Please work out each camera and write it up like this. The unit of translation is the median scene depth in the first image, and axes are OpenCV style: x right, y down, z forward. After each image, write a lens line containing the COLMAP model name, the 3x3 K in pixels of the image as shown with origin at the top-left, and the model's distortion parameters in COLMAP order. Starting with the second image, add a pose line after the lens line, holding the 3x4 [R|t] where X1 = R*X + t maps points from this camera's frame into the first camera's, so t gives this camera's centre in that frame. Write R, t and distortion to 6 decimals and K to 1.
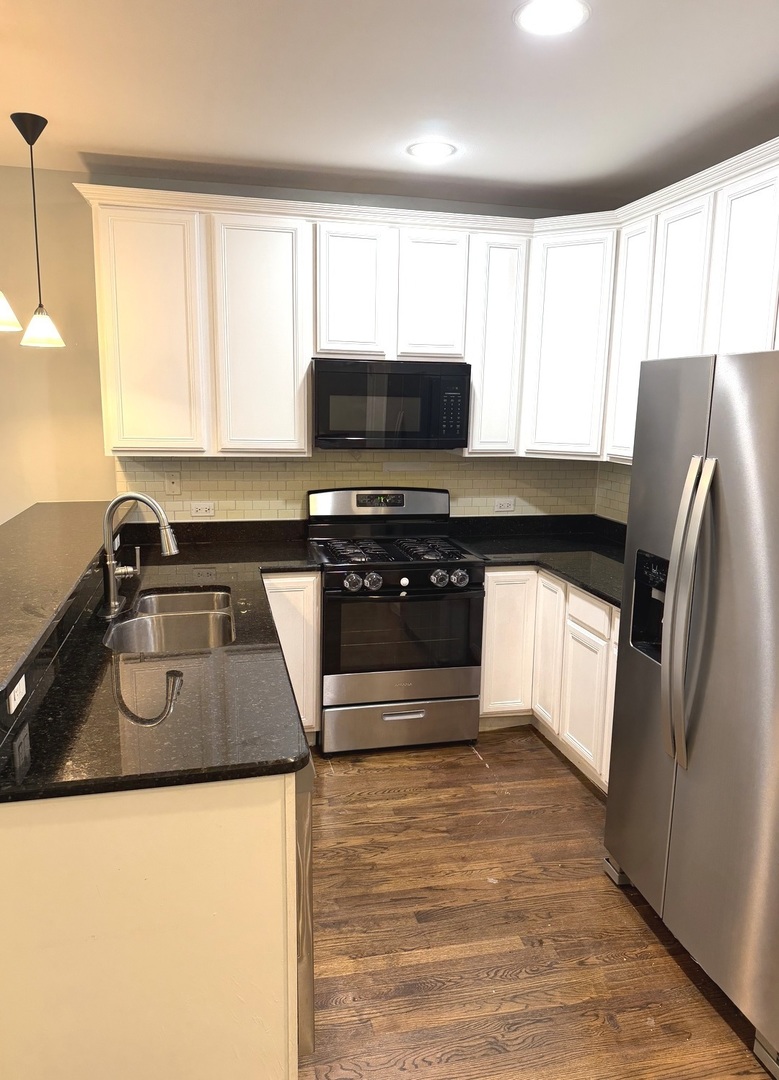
lens RADIAL K [[719.7, 0, 389.5], [0, 719.7, 540.0], [0, 0, 1]] dist [0.077750, -0.116171]
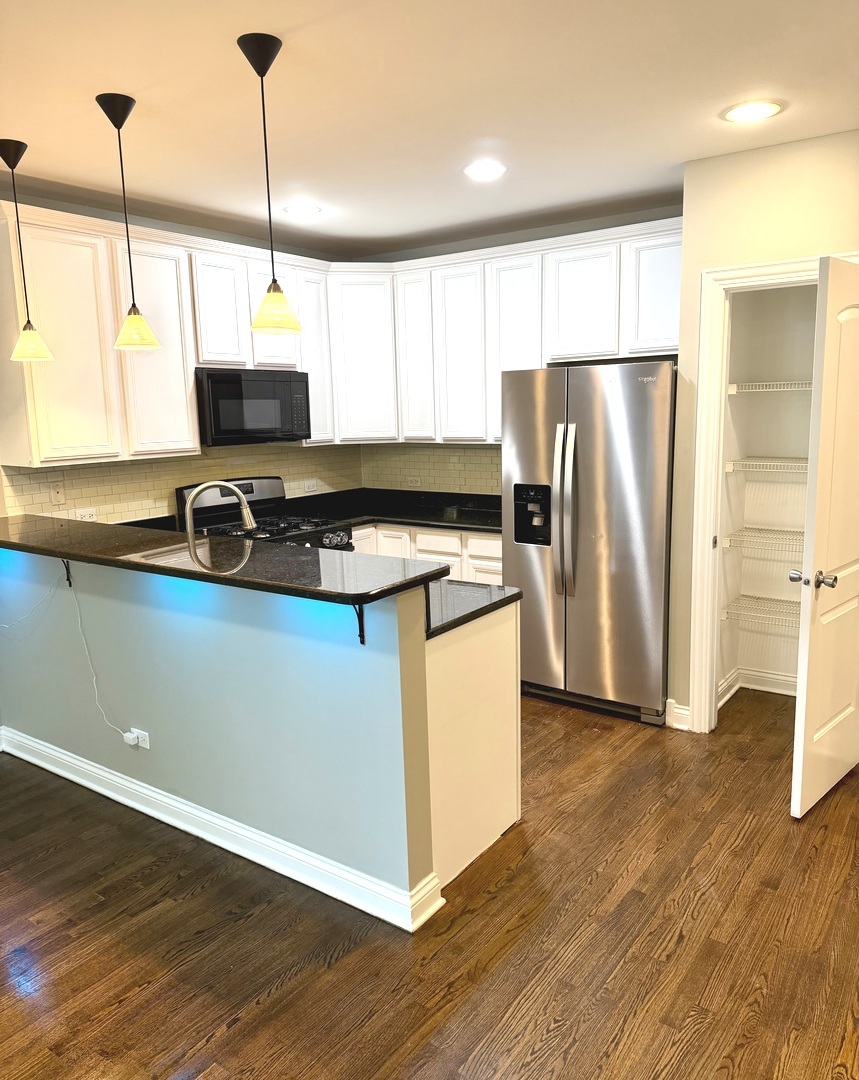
lens RADIAL K [[785.5, 0, 429.5], [0, 785.5, 540.0], [0, 0, 1]] dist [0.074957, -0.149152]
pose [[0.747542, -0.146158, 0.647934, -0.666587], [0.159097, 0.986493, 0.038974, 0.025624], [-0.644879, 0.073950, 0.760699, -0.163231]]
